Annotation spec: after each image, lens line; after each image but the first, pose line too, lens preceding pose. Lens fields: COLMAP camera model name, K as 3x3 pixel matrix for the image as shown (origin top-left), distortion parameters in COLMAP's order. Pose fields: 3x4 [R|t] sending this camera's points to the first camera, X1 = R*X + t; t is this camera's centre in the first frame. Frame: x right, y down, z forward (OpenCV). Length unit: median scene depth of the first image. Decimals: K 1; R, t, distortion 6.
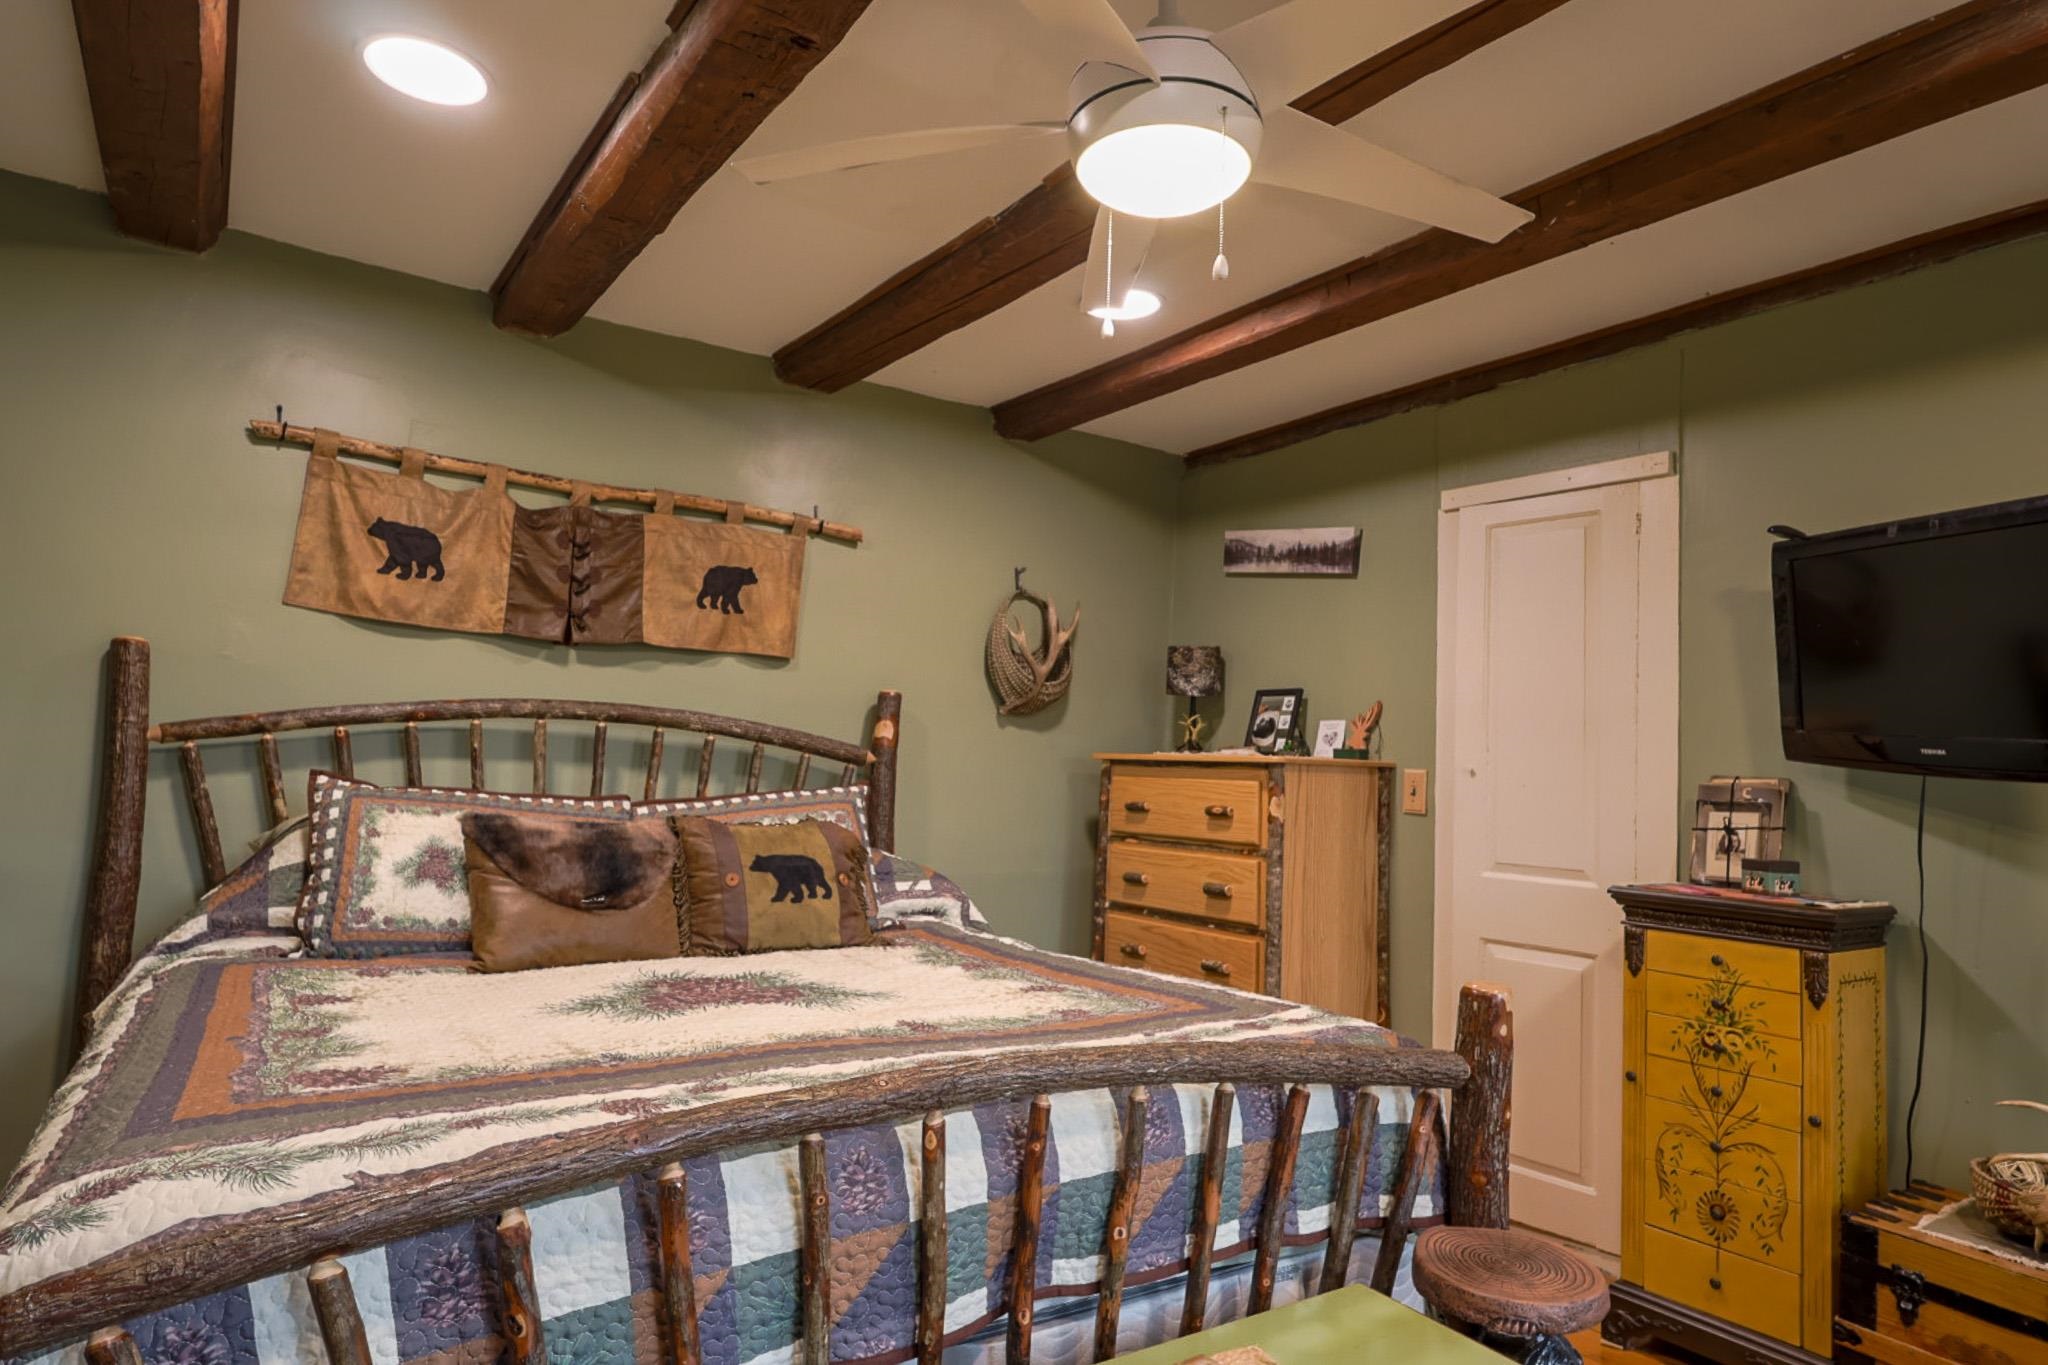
lens RADIAL K [[1138.7, 0, 993.0], [0, 1138.7, 687.4], [0, 0, 1]] dist [0.000286, 0.000356]
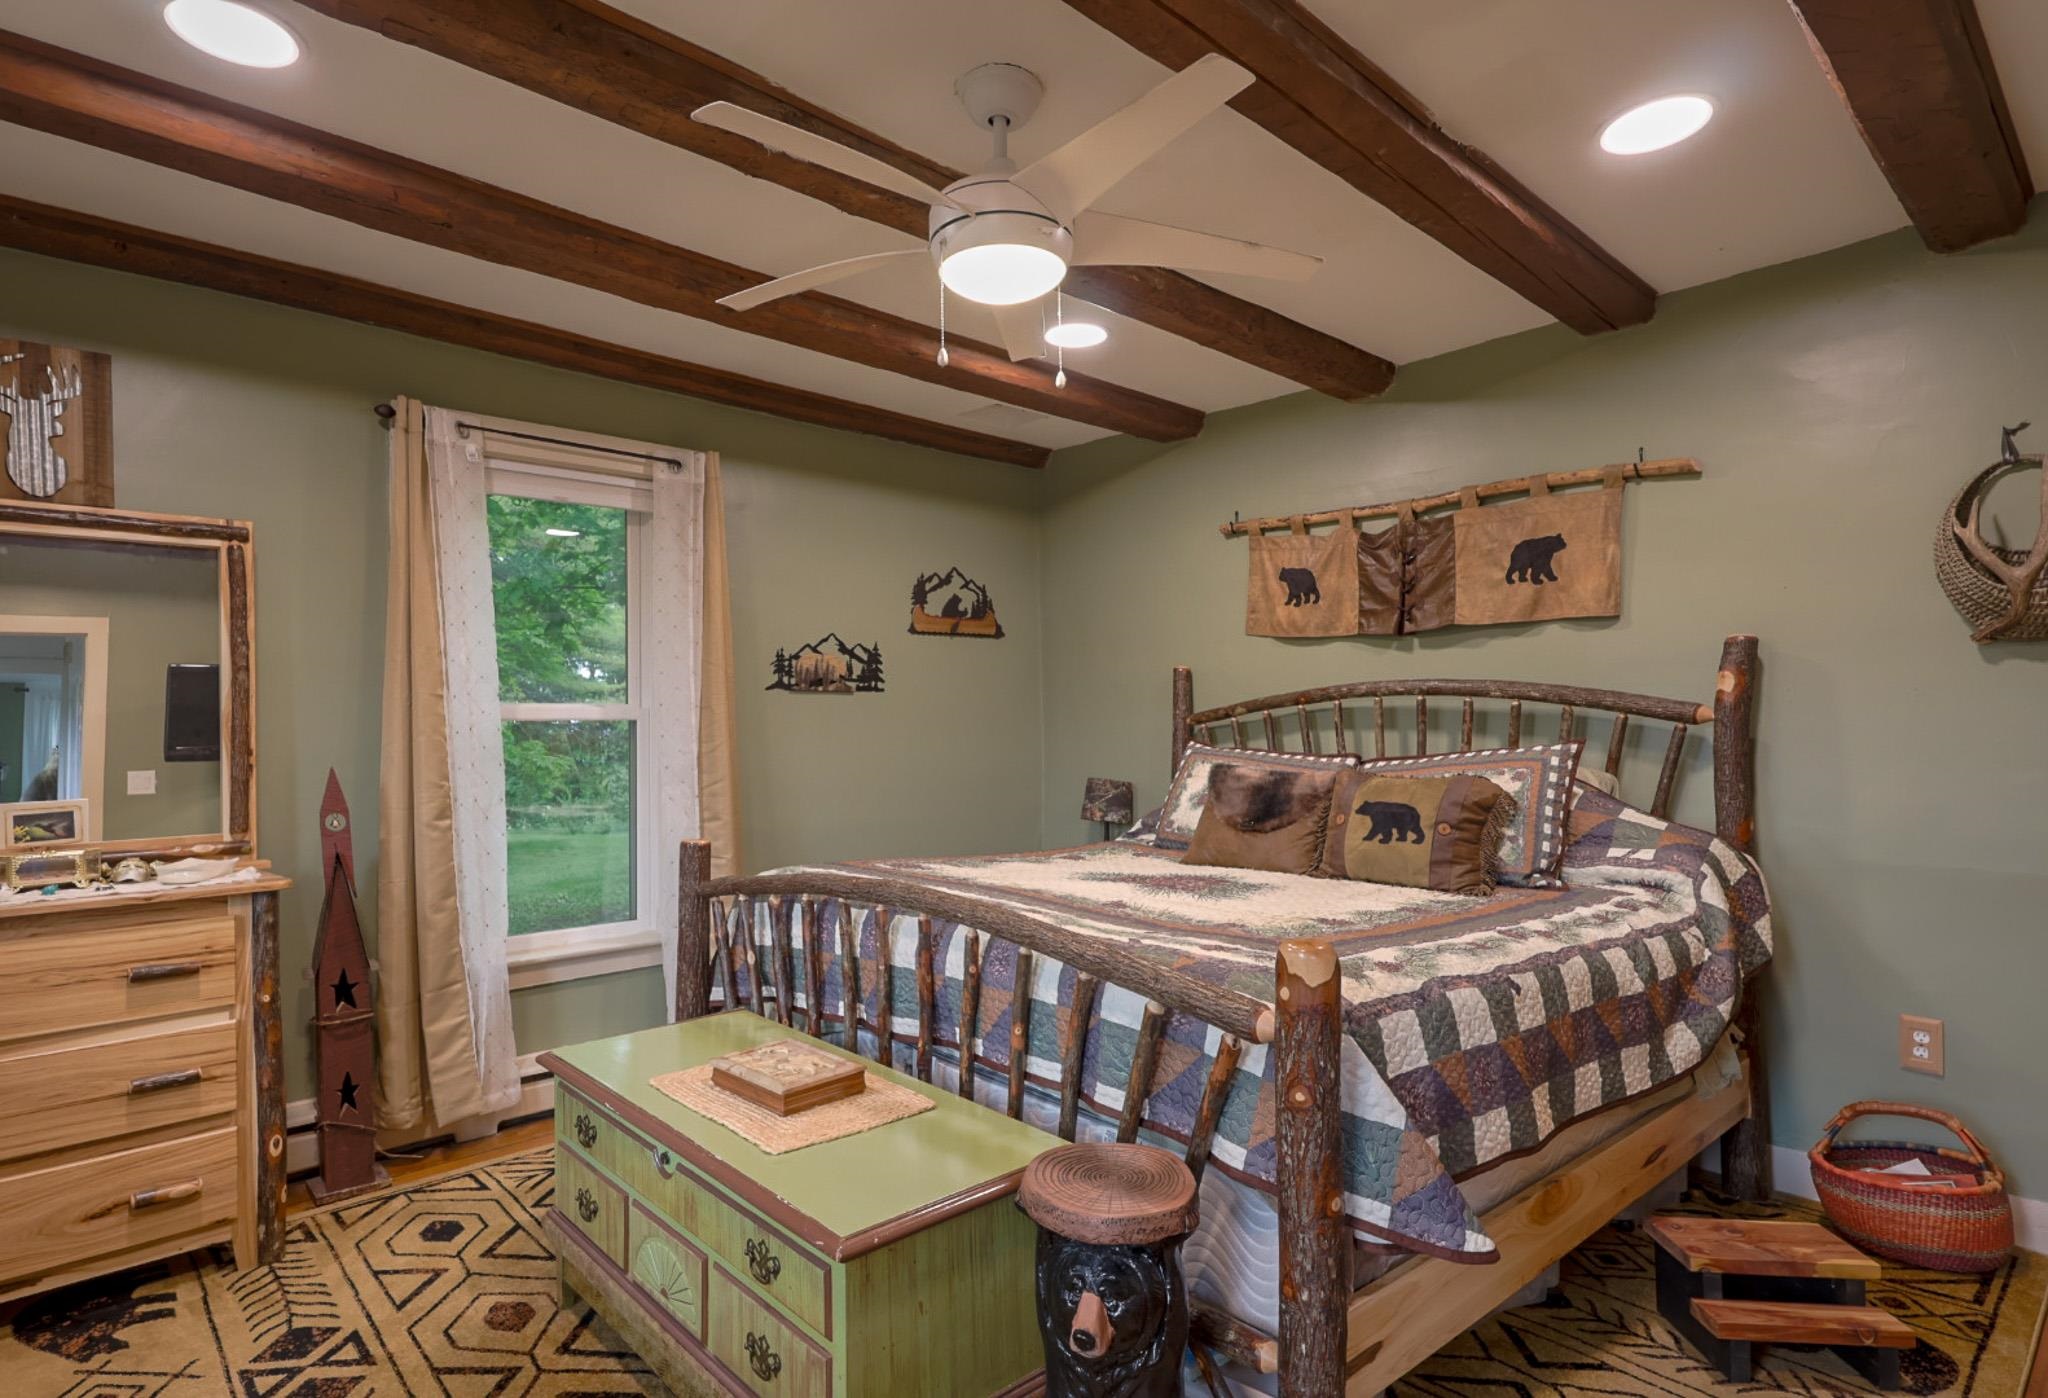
lens RADIAL K [[1065.7, 0, 1030.9], [0, 1065.7, 701.8], [0, 0, 1]] dist [0.012033, -0.000722]
pose [[0.184471, -0.060653, -0.980965, 0.679212], [0.071723, 0.996264, -0.048111, 0.060683], [0.980217, -0.061482, 0.188132, 0.379021]]
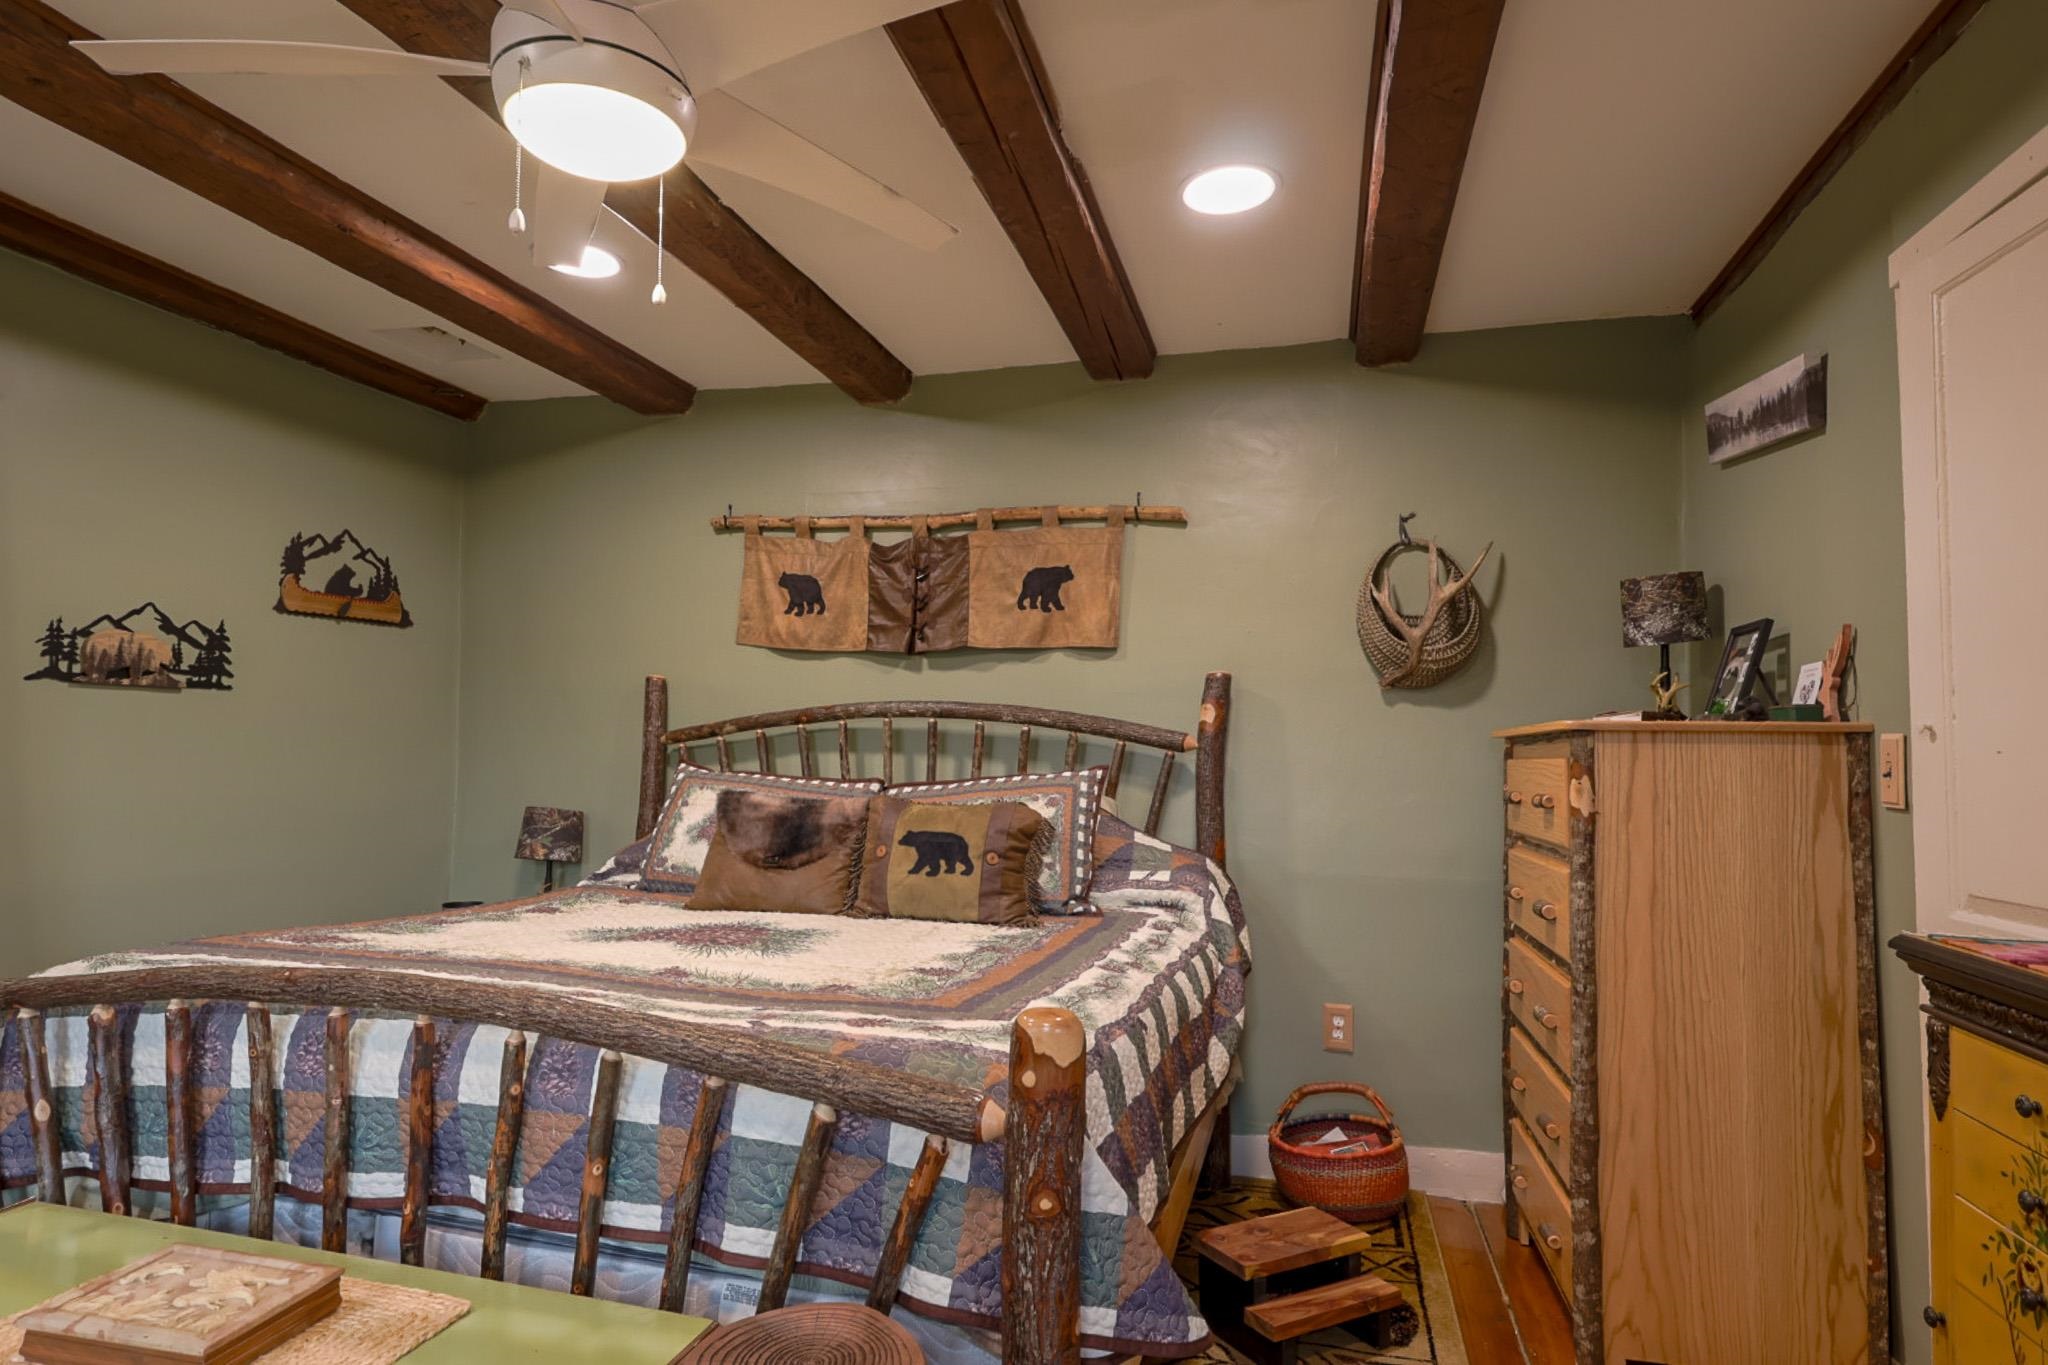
lens RADIAL K [[1103.0, 0, 1012.0], [0, 1103.0, 687.6], [0, 0, 1]] dist [0.004128, 0.001570]
pose [[0.668075, -0.069609, -0.740831, 0.538516], [0.057788, 0.997461, -0.041610, 0.050200], [0.741846, -0.015013, 0.670402, 0.304136]]
